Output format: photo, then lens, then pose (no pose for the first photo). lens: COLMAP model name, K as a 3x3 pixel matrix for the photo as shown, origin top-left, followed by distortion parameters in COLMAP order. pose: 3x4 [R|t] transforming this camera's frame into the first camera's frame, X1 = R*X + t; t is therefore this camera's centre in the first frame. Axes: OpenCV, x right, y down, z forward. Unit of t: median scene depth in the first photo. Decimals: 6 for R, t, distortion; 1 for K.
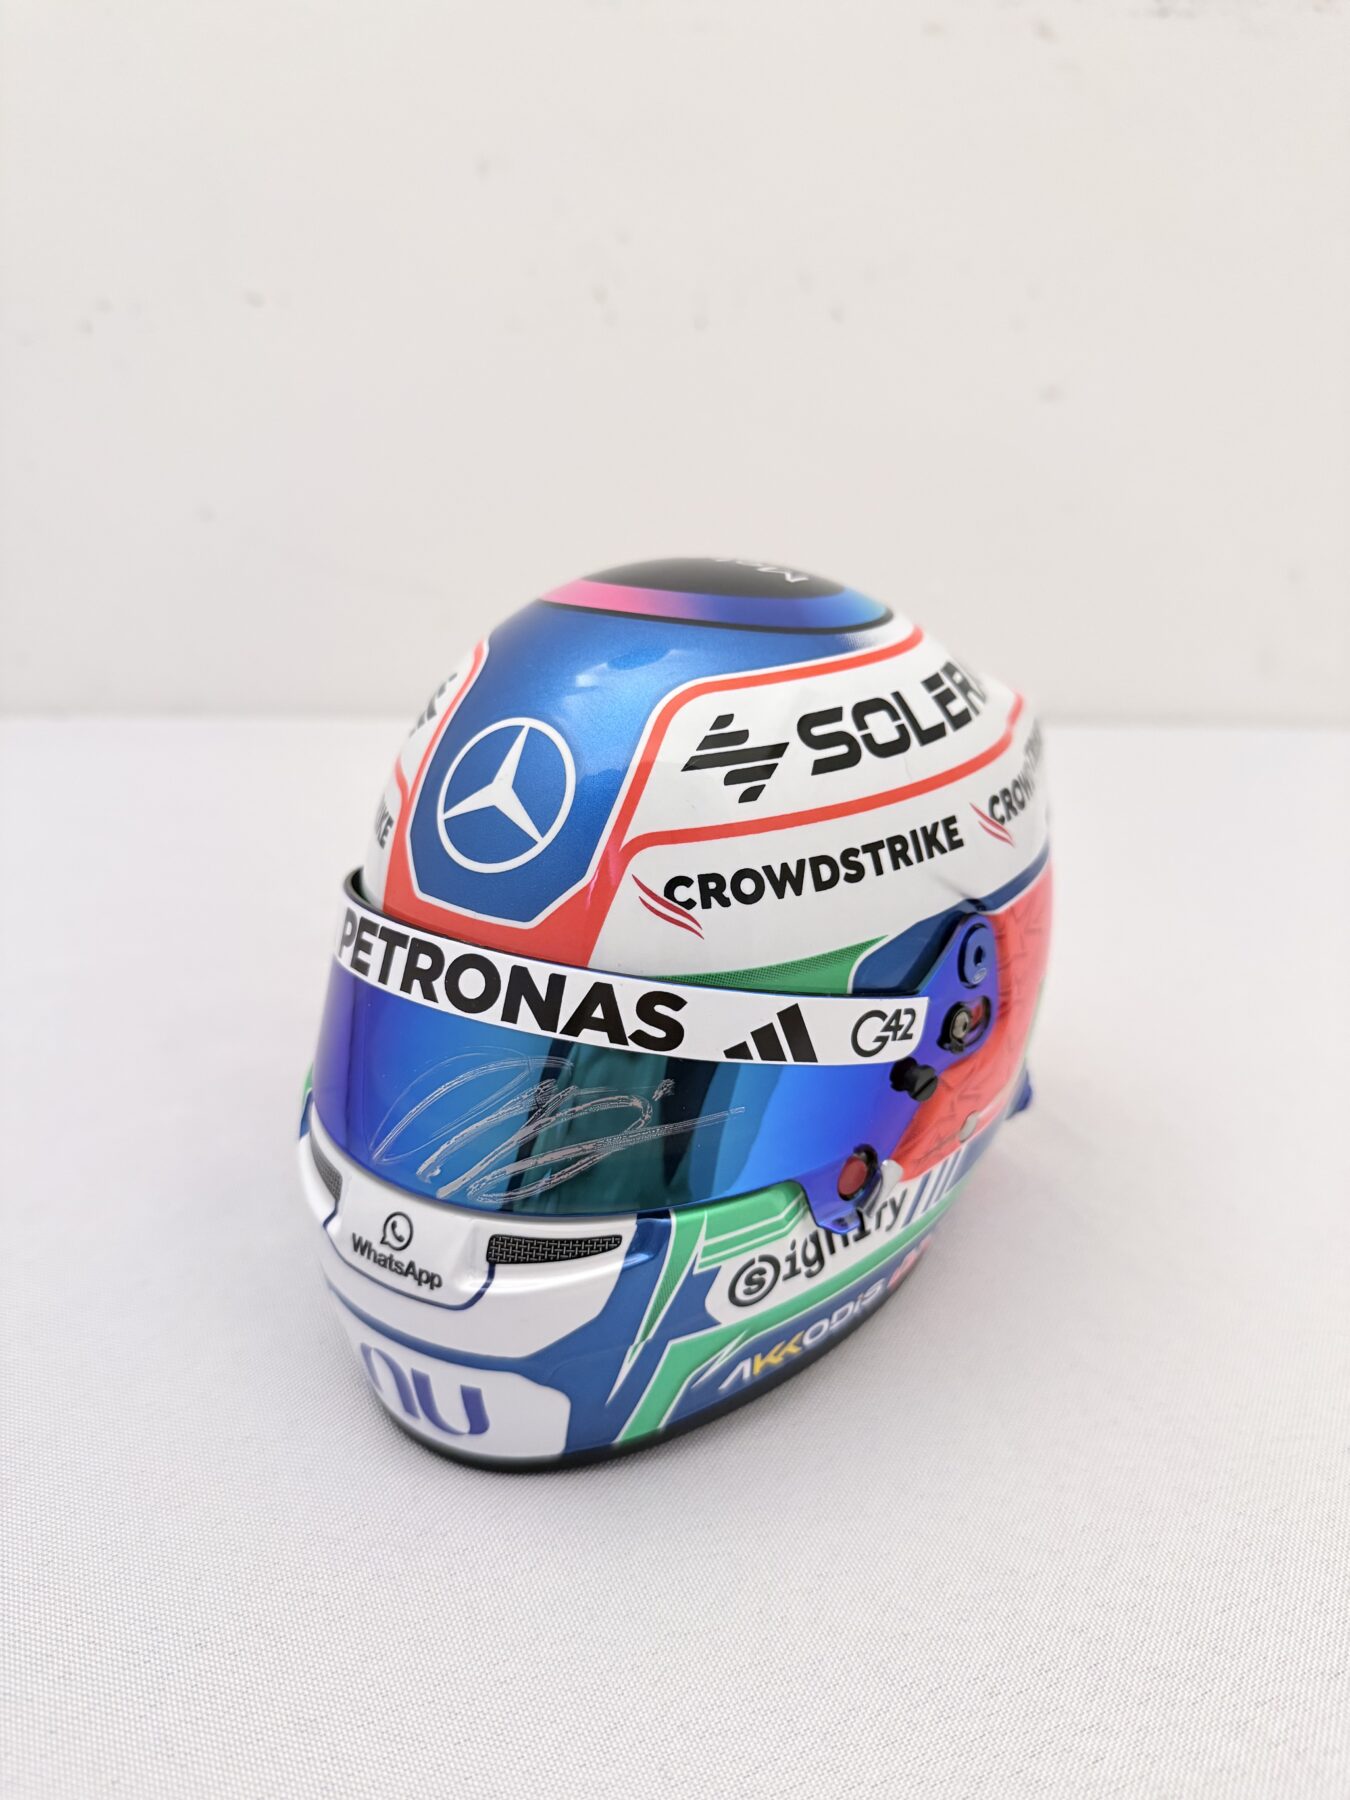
lens RADIAL K [[1302.8, 0, 675.0], [0, 1302.8, 900.0], [0, 0, 1]] dist [0.167473, -0.330184]
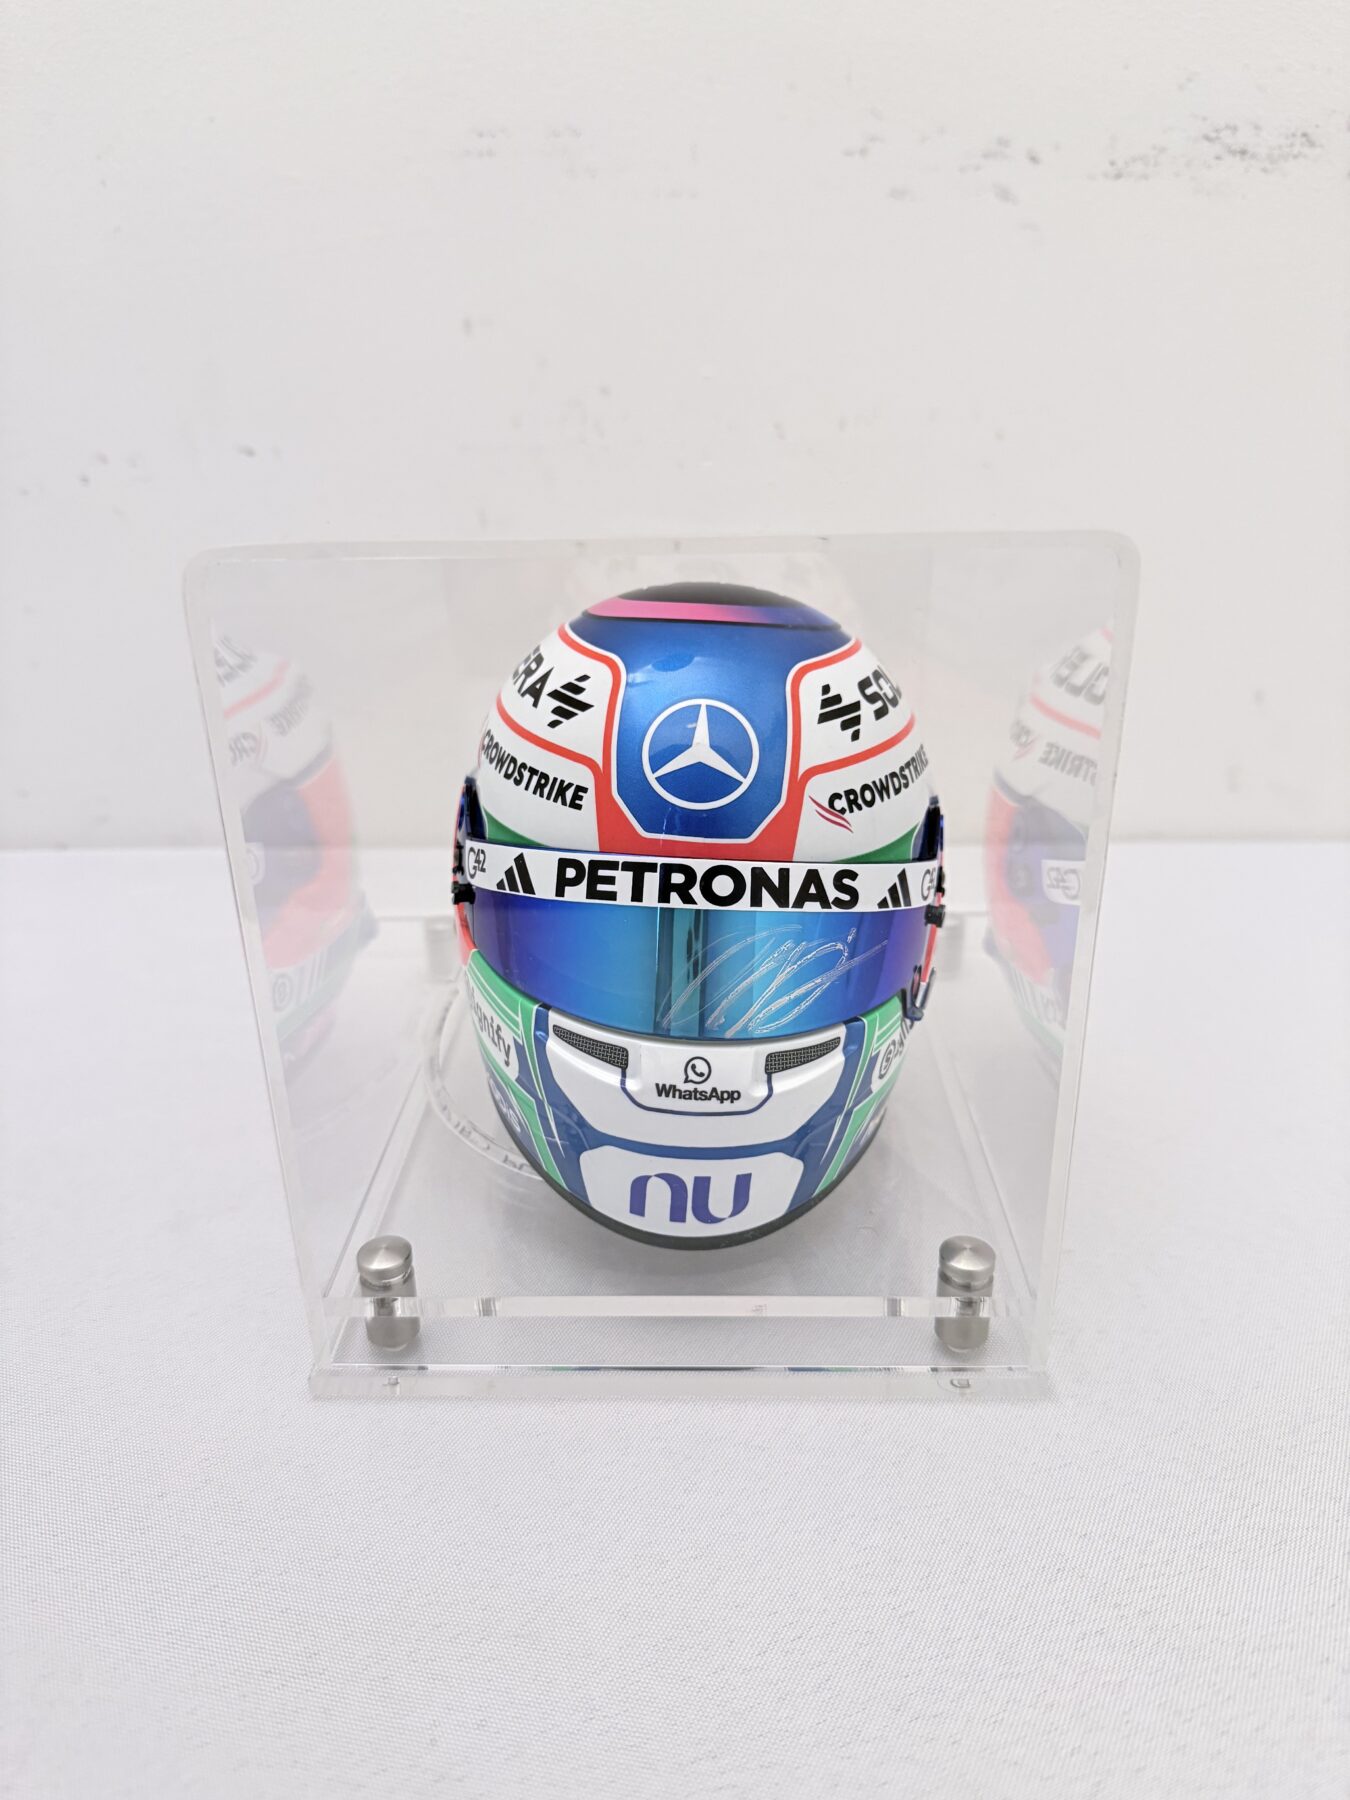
lens RADIAL K [[1302.8, 0, 675.0], [0, 1302.8, 900.0], [0, 0, 1]] dist [0.167473, -0.330184]
pose [[0.859789, -0.149958, 0.488134, -0.878354], [0.156599, 0.987280, 0.027470, 0.031747], [-0.486045, 0.052822, 0.872336, -0.202013]]
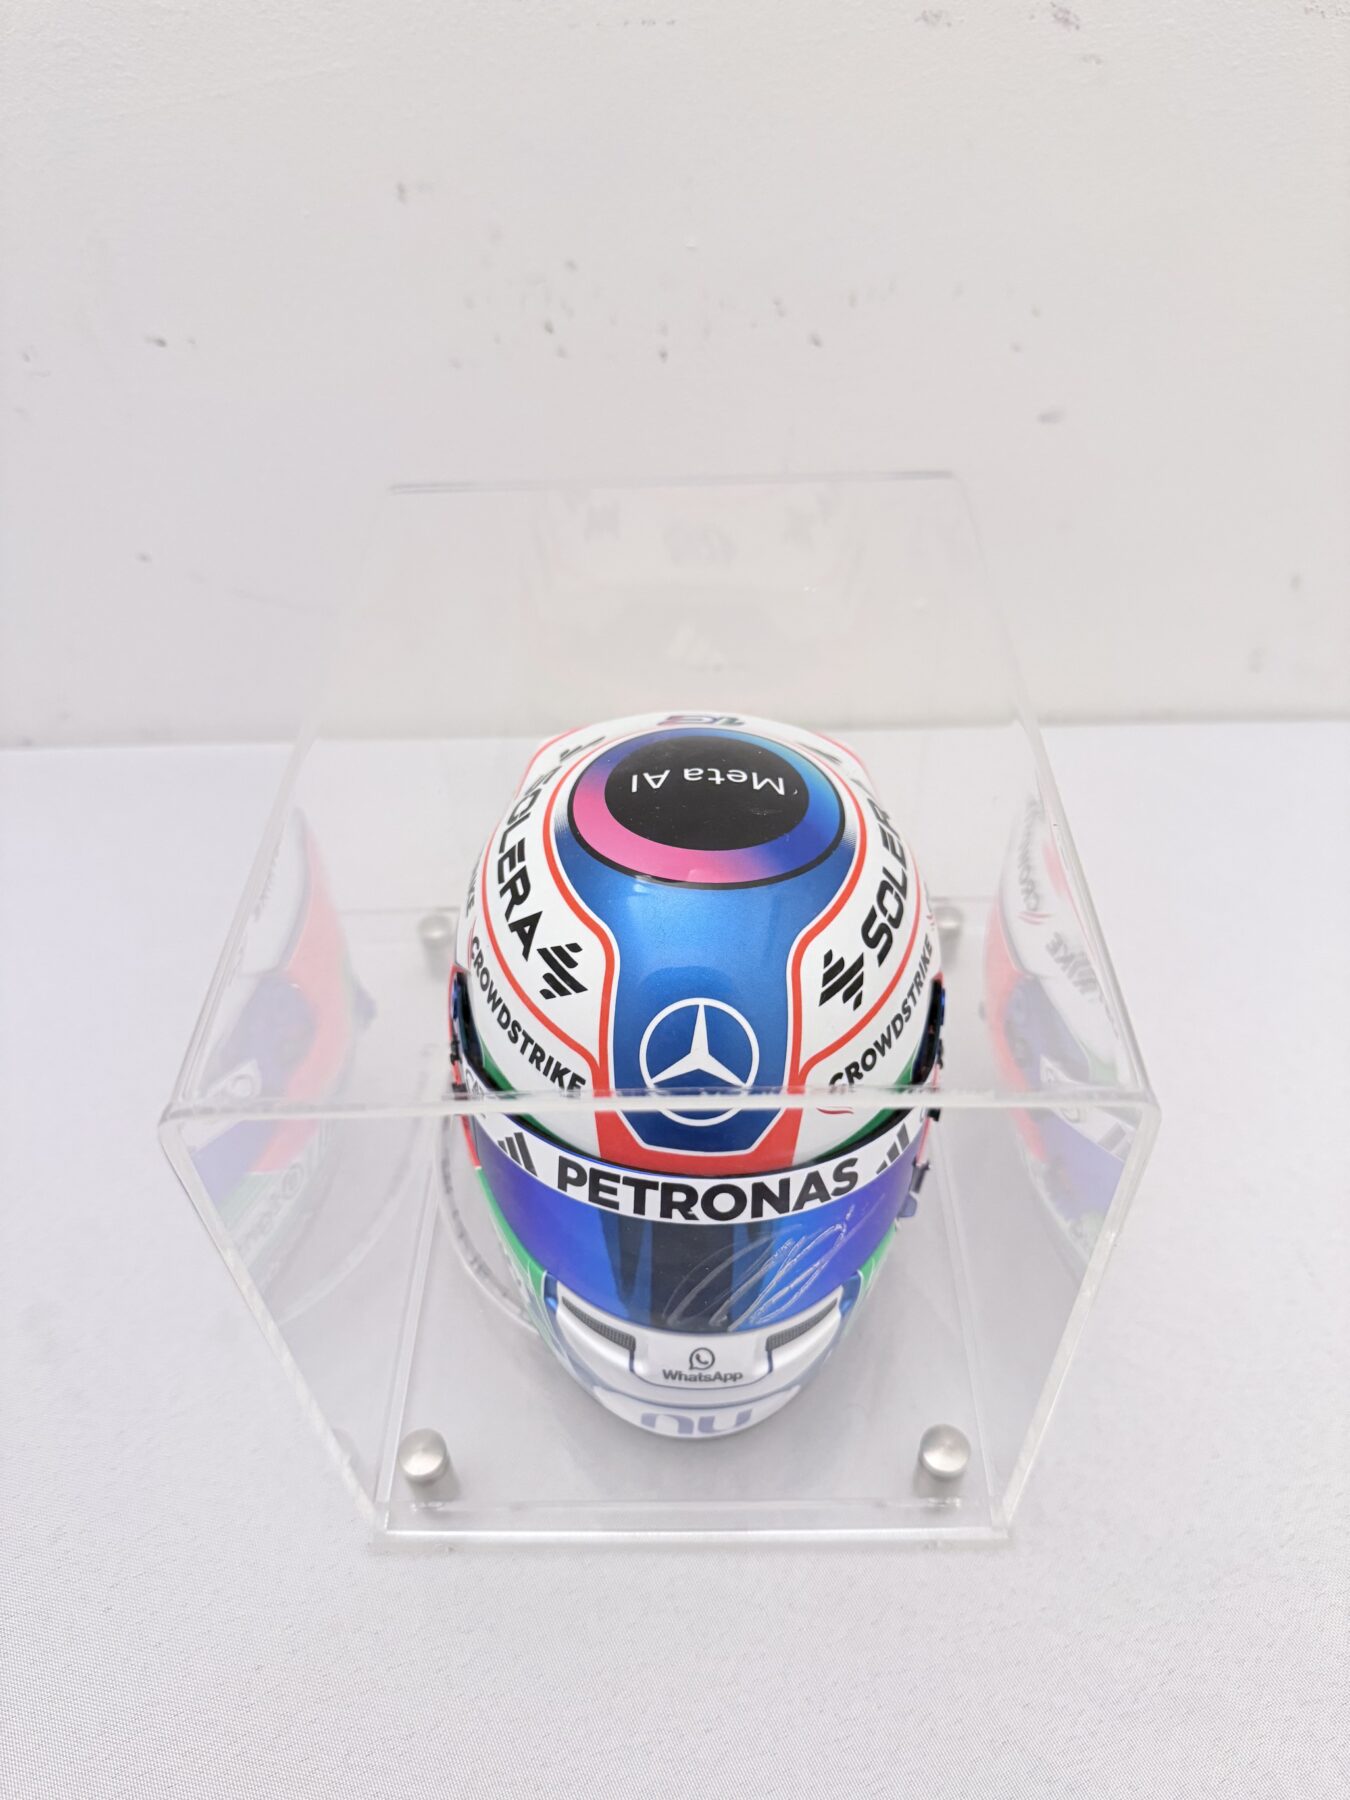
lens RADIAL K [[1302.8, 0, 675.0], [0, 1302.8, 900.0], [0, 0, 1]] dist [0.167473, -0.330184]
pose [[0.851143, -0.334700, 0.404391, -0.660660], [0.178069, 0.908779, 0.377374, -0.775663], [-0.493810, -0.249190, 0.833101, -0.084567]]
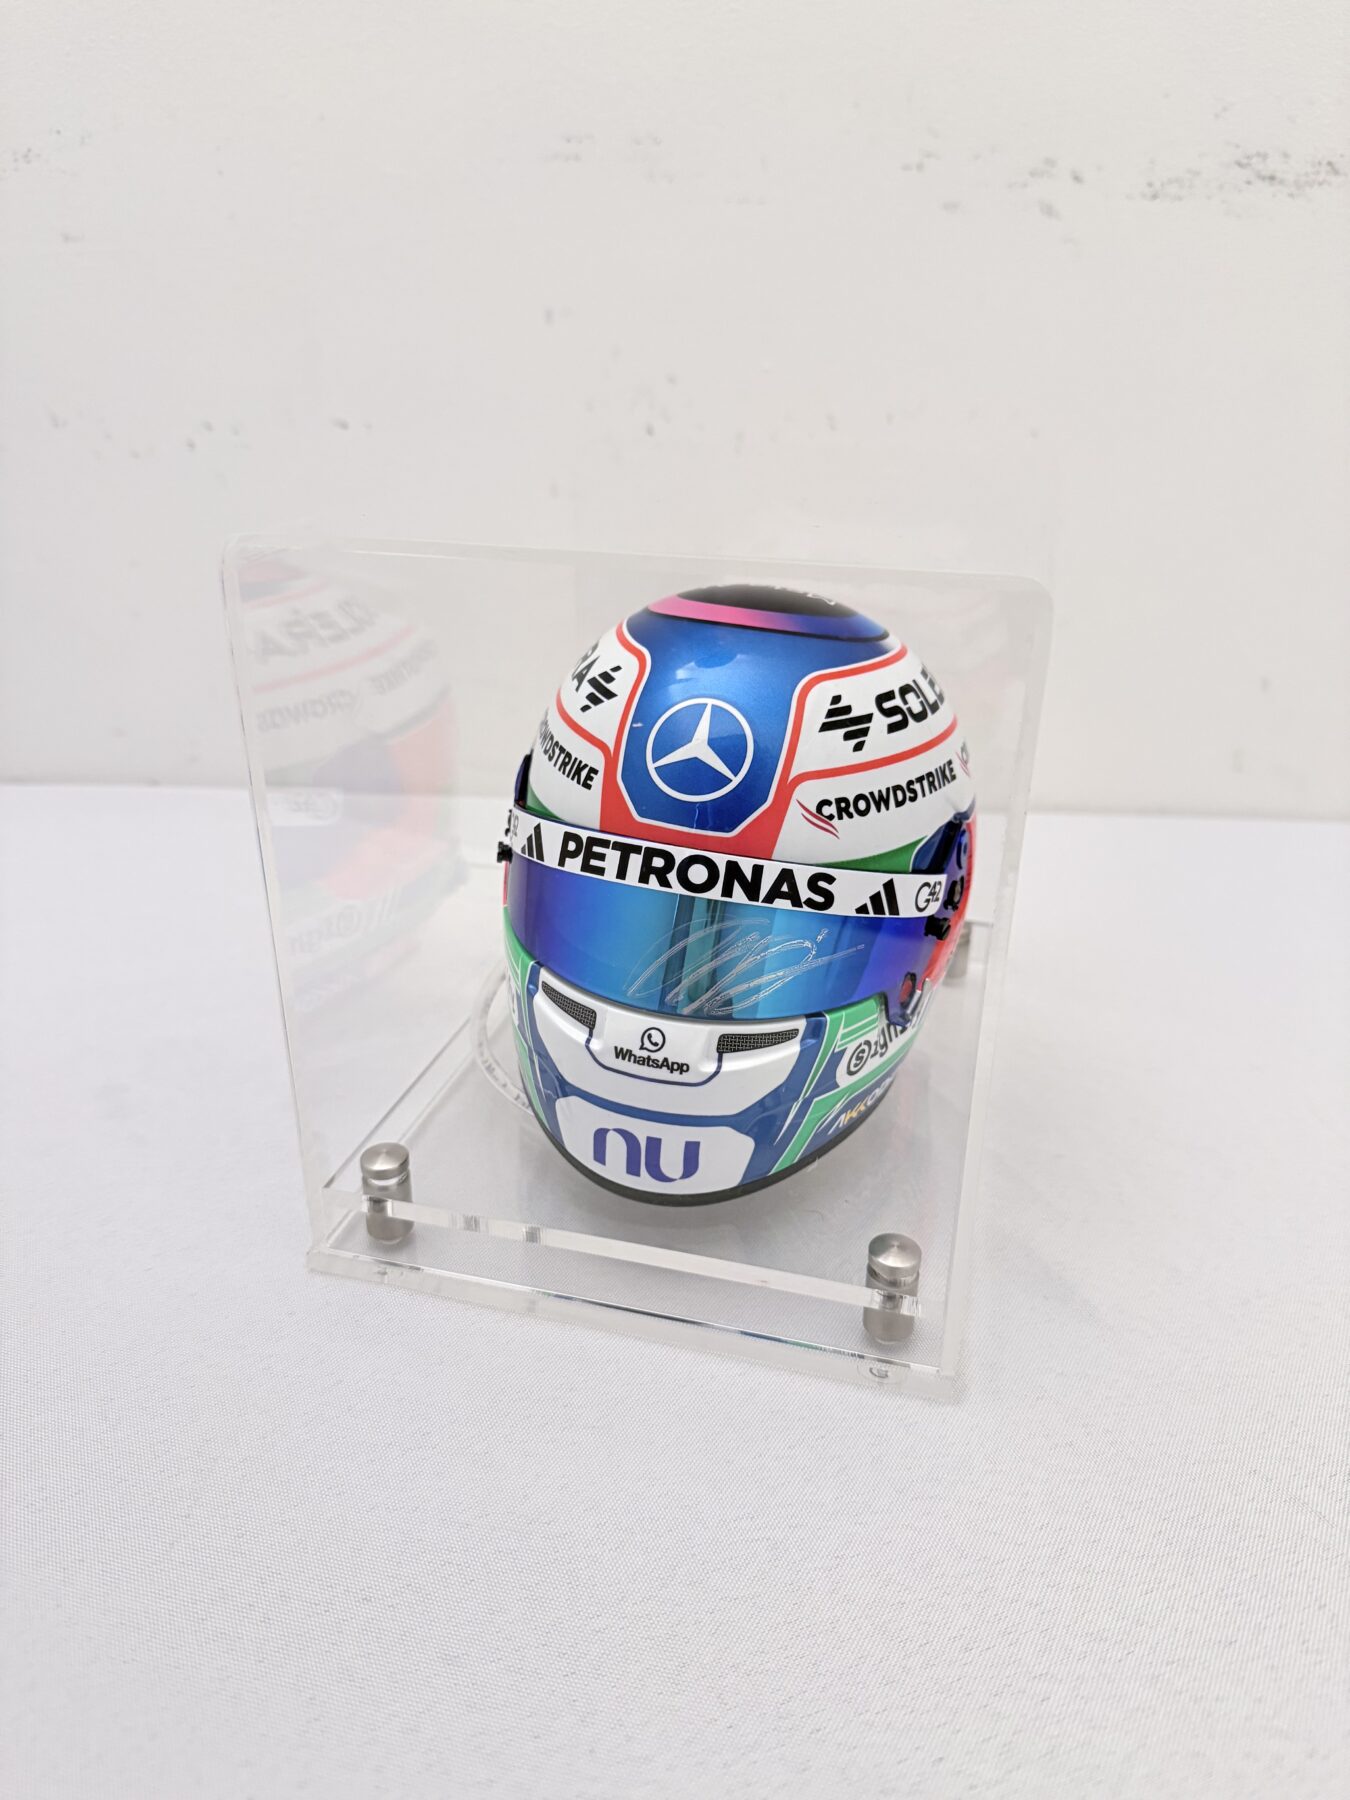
lens RADIAL K [[1302.8, 0, 675.0], [0, 1302.8, 900.0], [0, 0, 1]] dist [0.167473, -0.330184]
pose [[0.954068, -0.047951, 0.295729, -0.622393], [0.040581, 0.998695, 0.031012, 0.045141], [-0.296830, -0.017587, 0.954768, -0.436866]]
